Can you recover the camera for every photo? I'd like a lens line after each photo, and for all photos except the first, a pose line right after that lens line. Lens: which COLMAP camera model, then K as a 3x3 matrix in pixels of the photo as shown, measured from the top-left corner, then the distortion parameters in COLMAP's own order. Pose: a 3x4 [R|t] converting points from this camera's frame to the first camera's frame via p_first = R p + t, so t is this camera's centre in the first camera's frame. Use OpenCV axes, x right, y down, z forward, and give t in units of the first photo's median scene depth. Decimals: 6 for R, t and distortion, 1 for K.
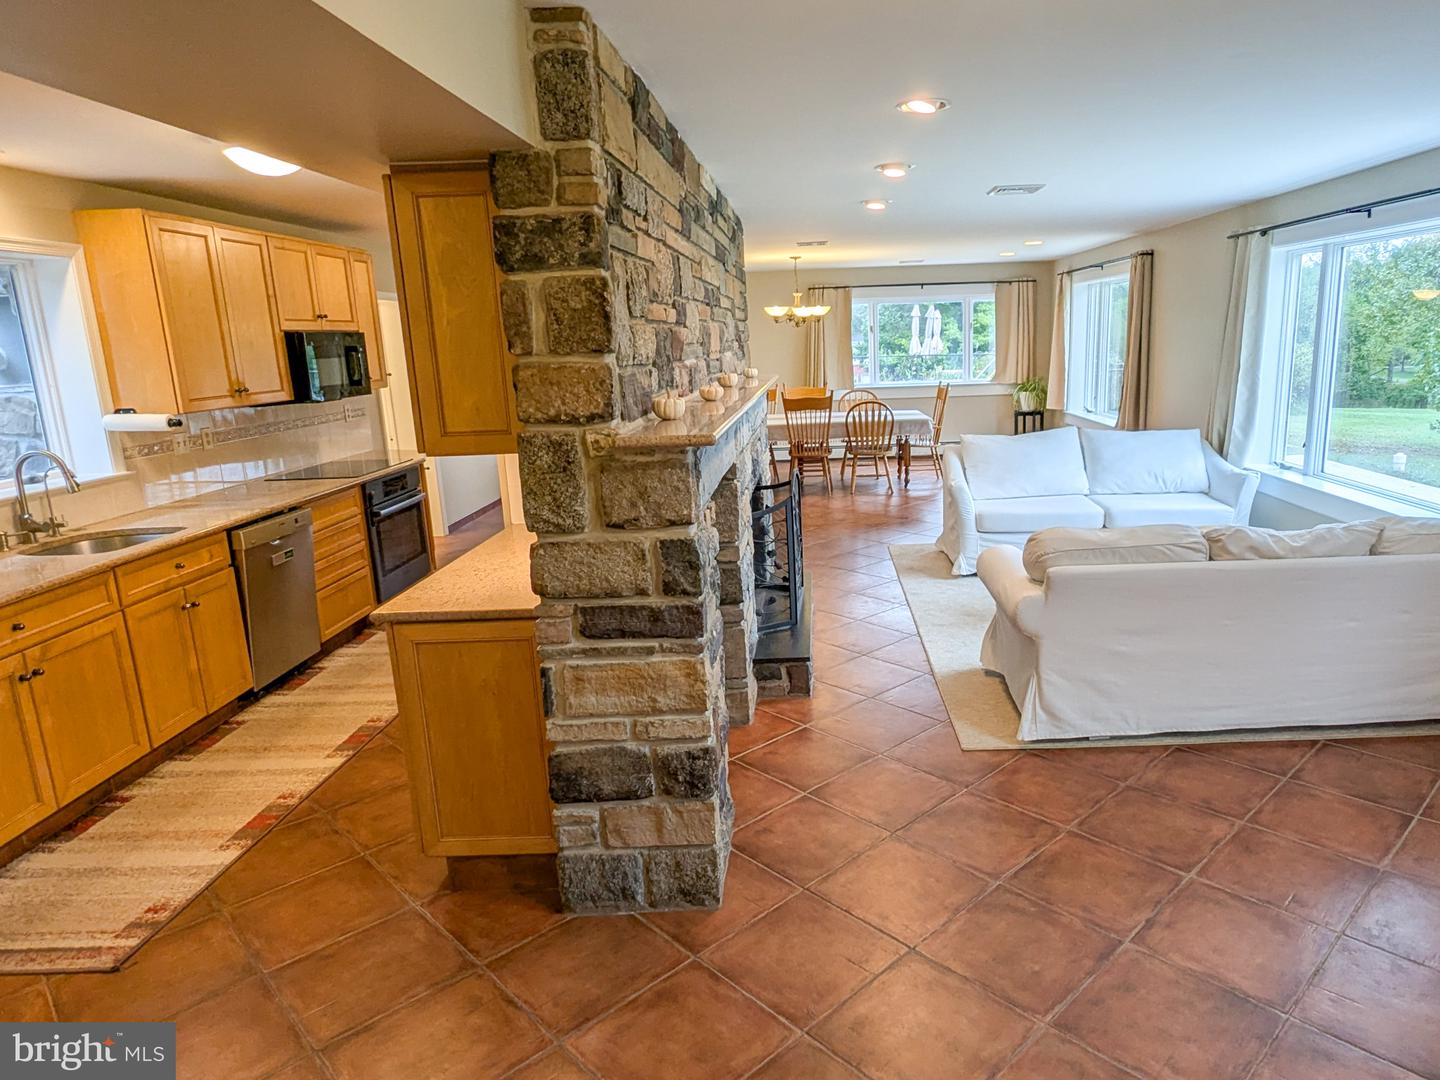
lens RADIAL K [[923.3, 0, 819.2], [0, 923.3, 533.9], [0, 0, 1]] dist [0.004490, 0.000448]
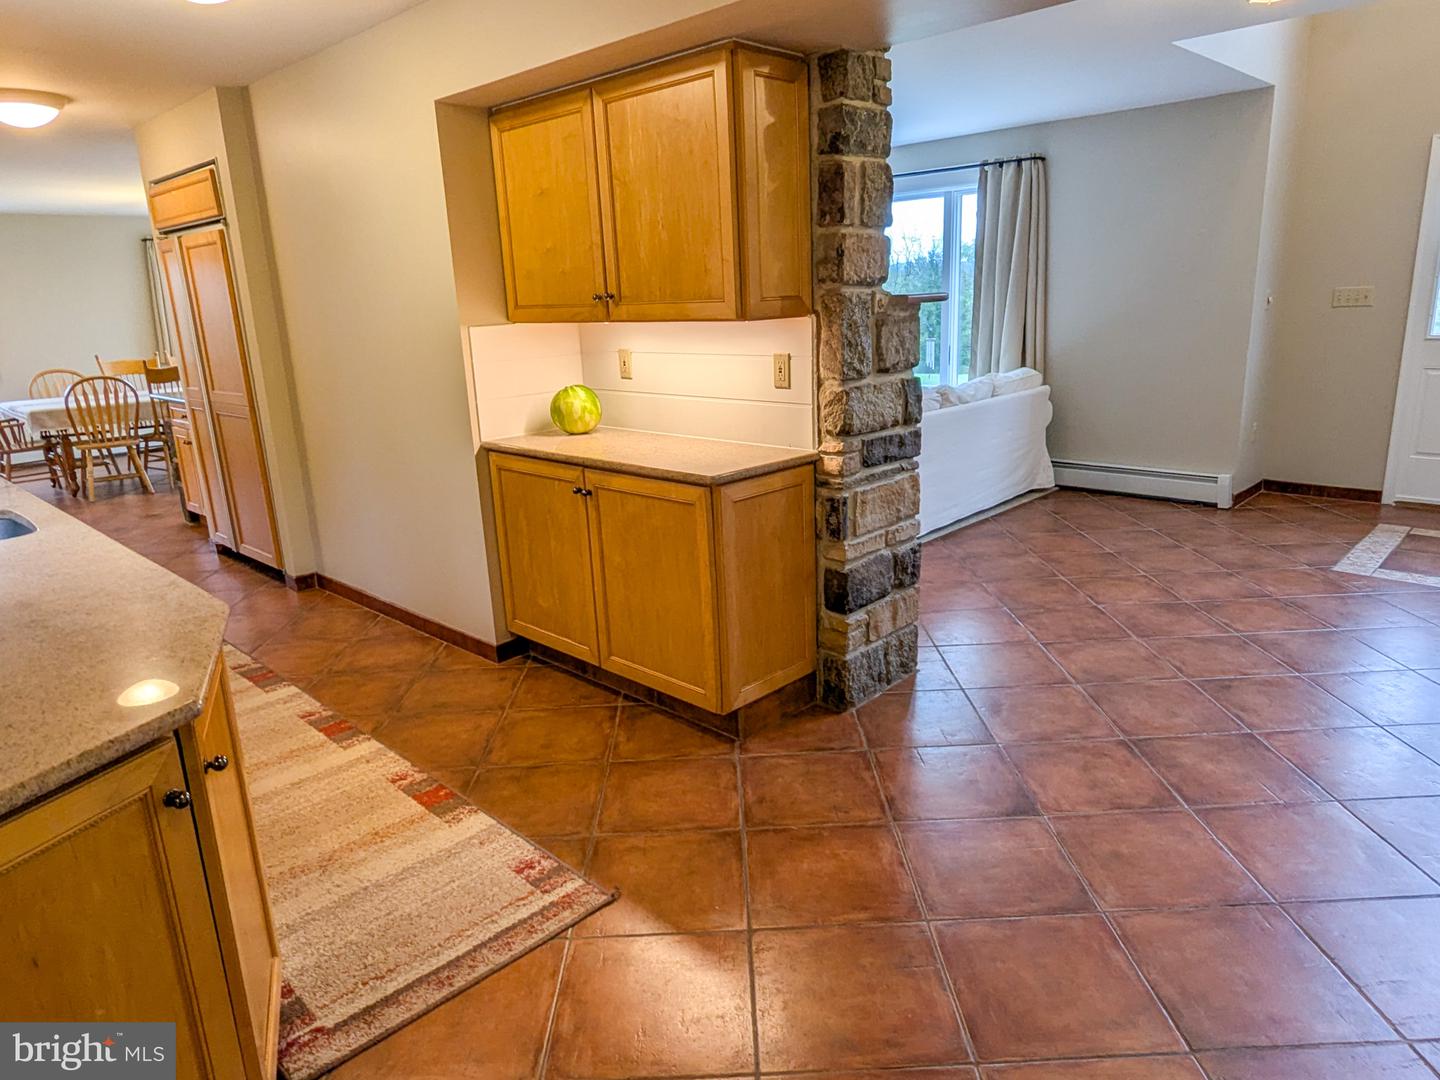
lens RADIAL K [[917.2, 0, 740.7], [0, 917.2, 530.4], [0, 0, 1]] dist [0.011138, -0.000101]
pose [[0.694054, -0.173808, 0.698627, -1.103811], [0.166140, 0.982894, 0.079477, 0.063922], [-0.700490, 0.060908, 0.711058, 0.232780]]
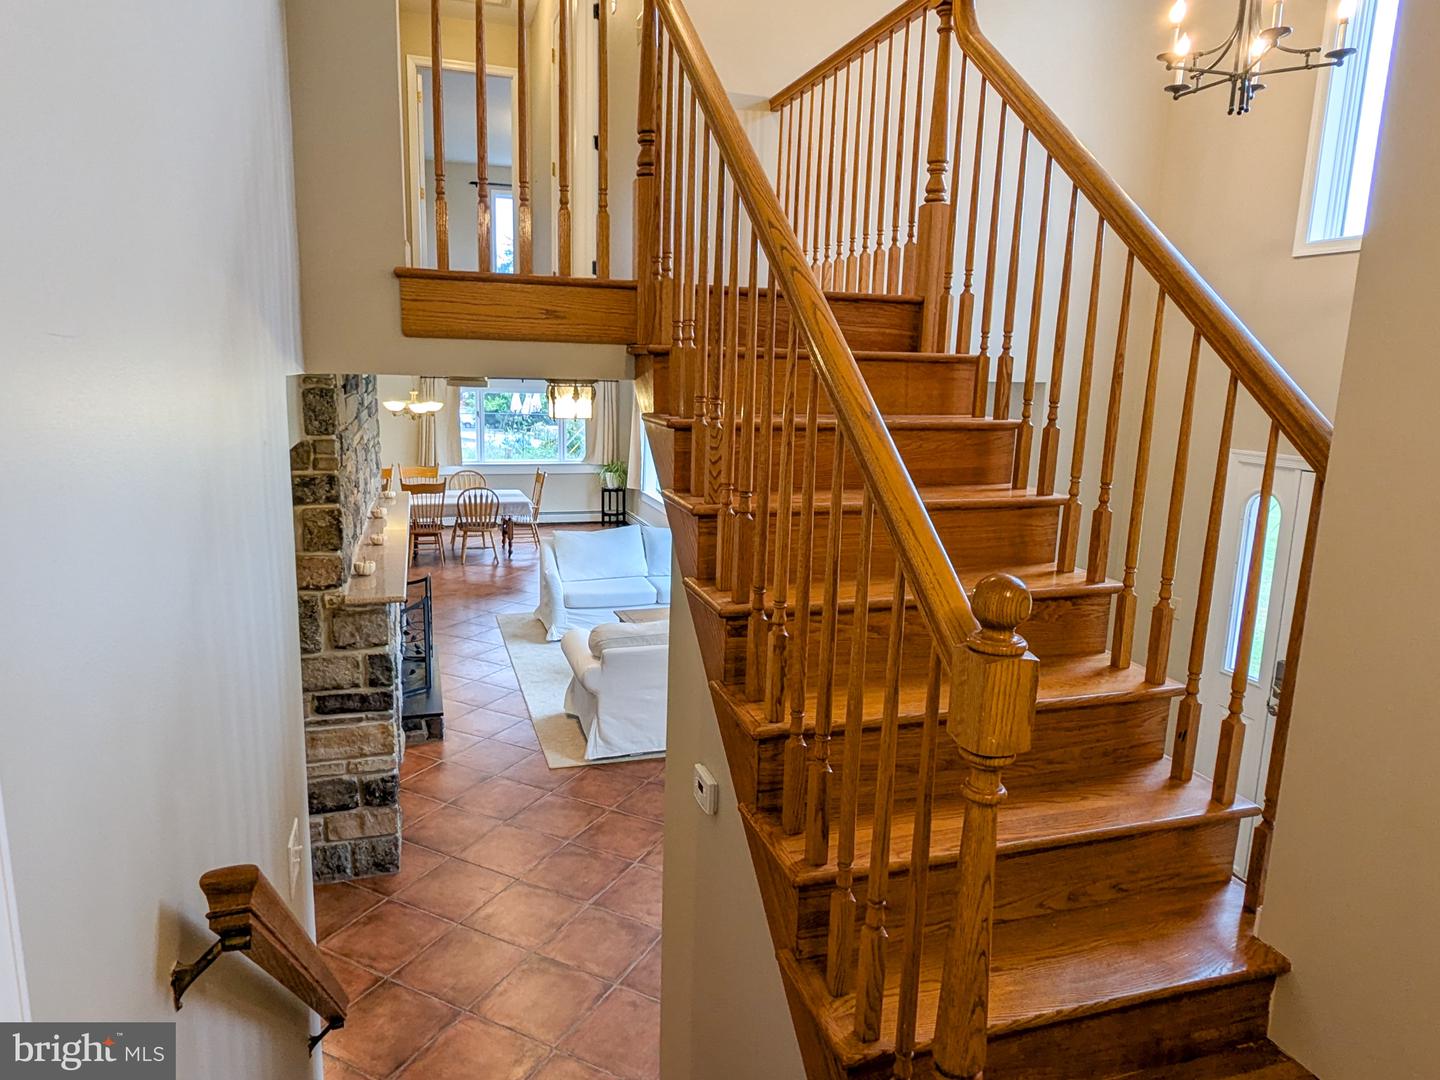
lens RADIAL K [[925.8, 0, 716.7], [0, 925.8, 535.0], [0, 0, 1]] dist [-0.006834, -0.002240]
pose [[0.950238, 0.002723, 0.311513, -0.081280], [0.007329, 0.999490, -0.031092, -0.138529], [-0.311439, 0.031828, 0.949733, -0.741179]]
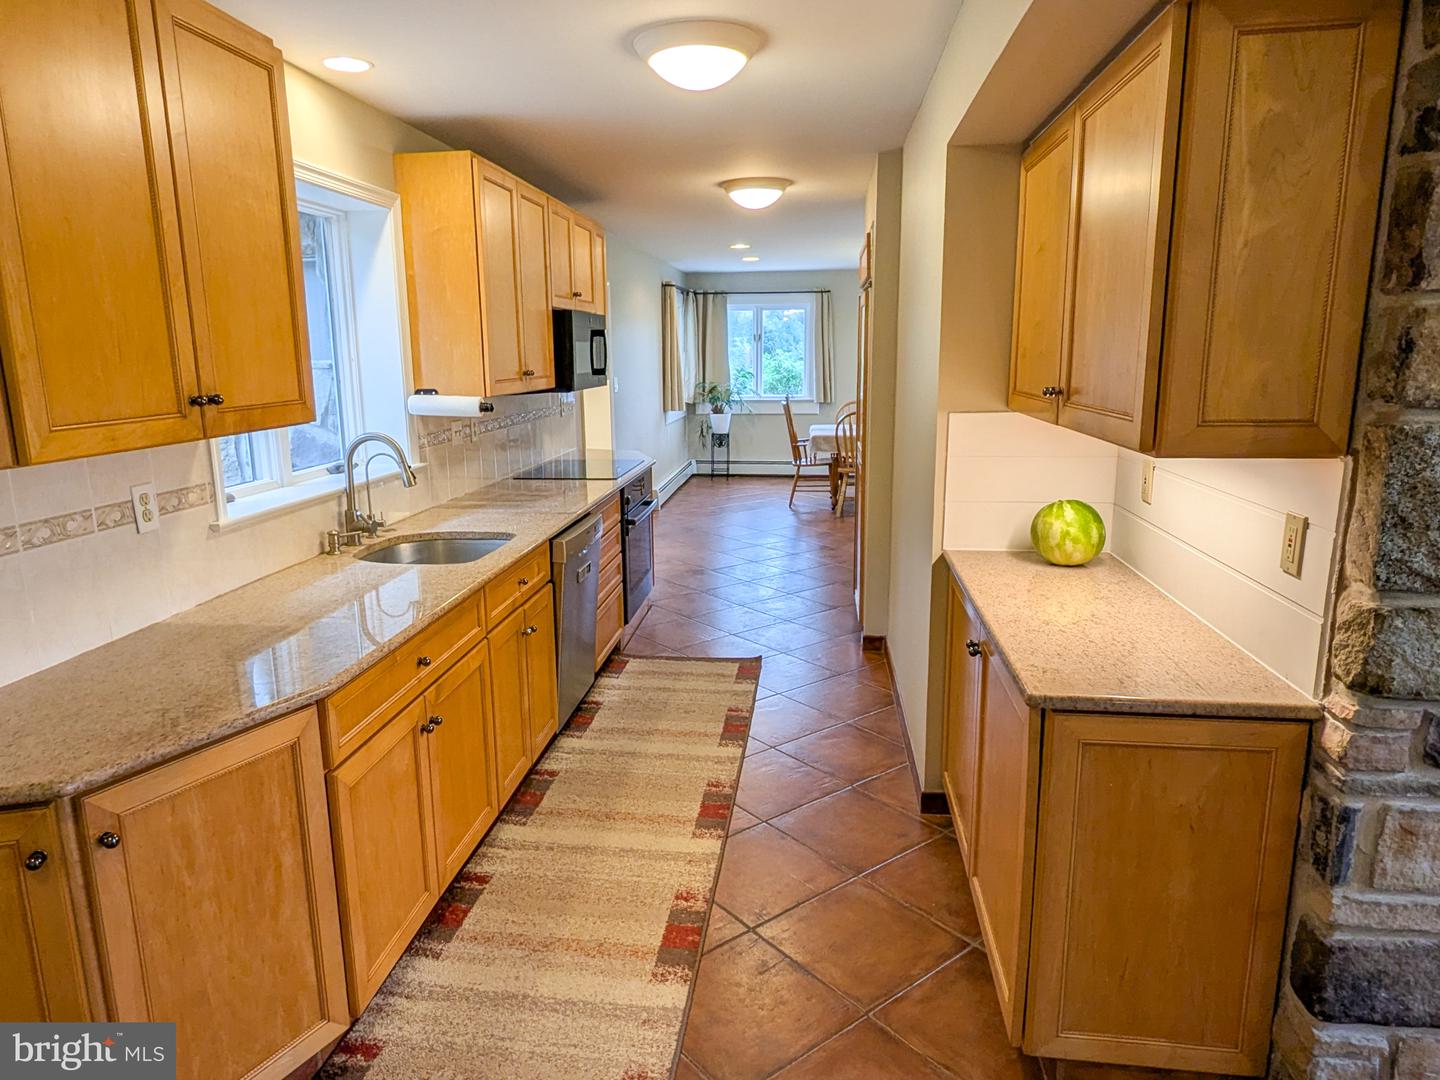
lens RADIAL K [[920.3, 0, 697.6], [0, 920.3, 535.9], [0, 0, 1]] dist [0.005584, 0.002169]
pose [[0.990268, 0.047379, -0.130862, -0.590934], [-0.048928, 0.998765, -0.008649, -0.008411], [0.130290, 0.014968, 0.991363, 0.299532]]
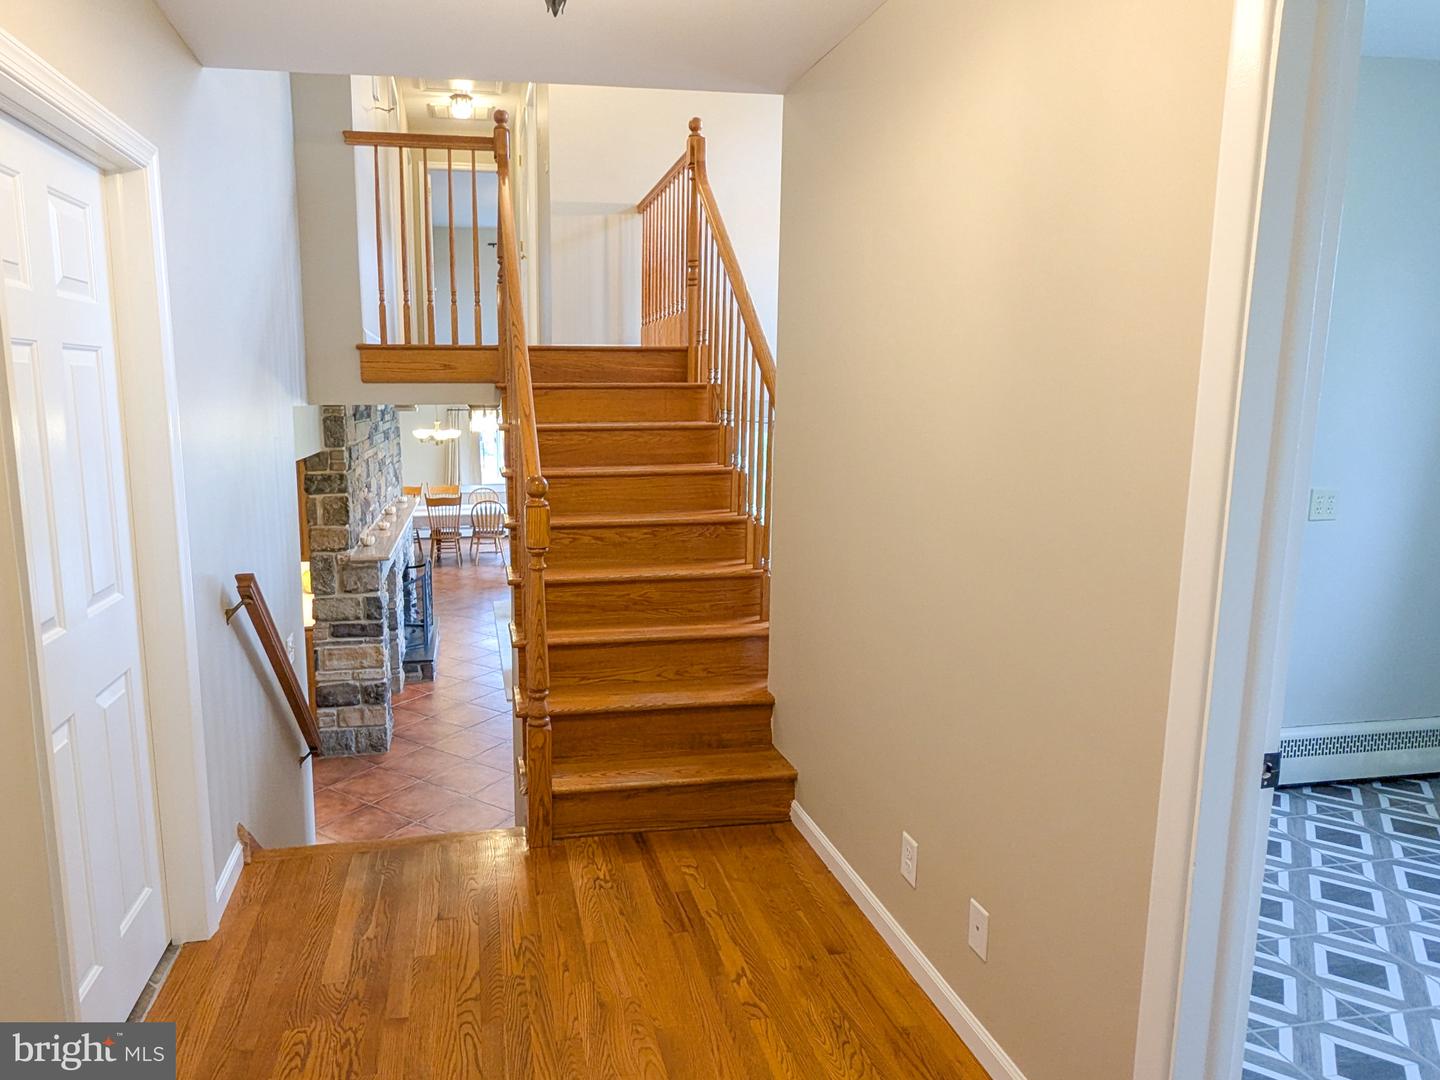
lens RADIAL K [[928.1, 0, 624.0], [0, 928.1, 538.0], [0, 0, 1]] dist [0.003057, 0.000933]
pose [[0.986685, 0.007741, 0.162460, 0.095394], [0.002024, 0.998205, -0.059854, -0.001309], [-0.162632, 0.059386, 0.984898, -1.416526]]
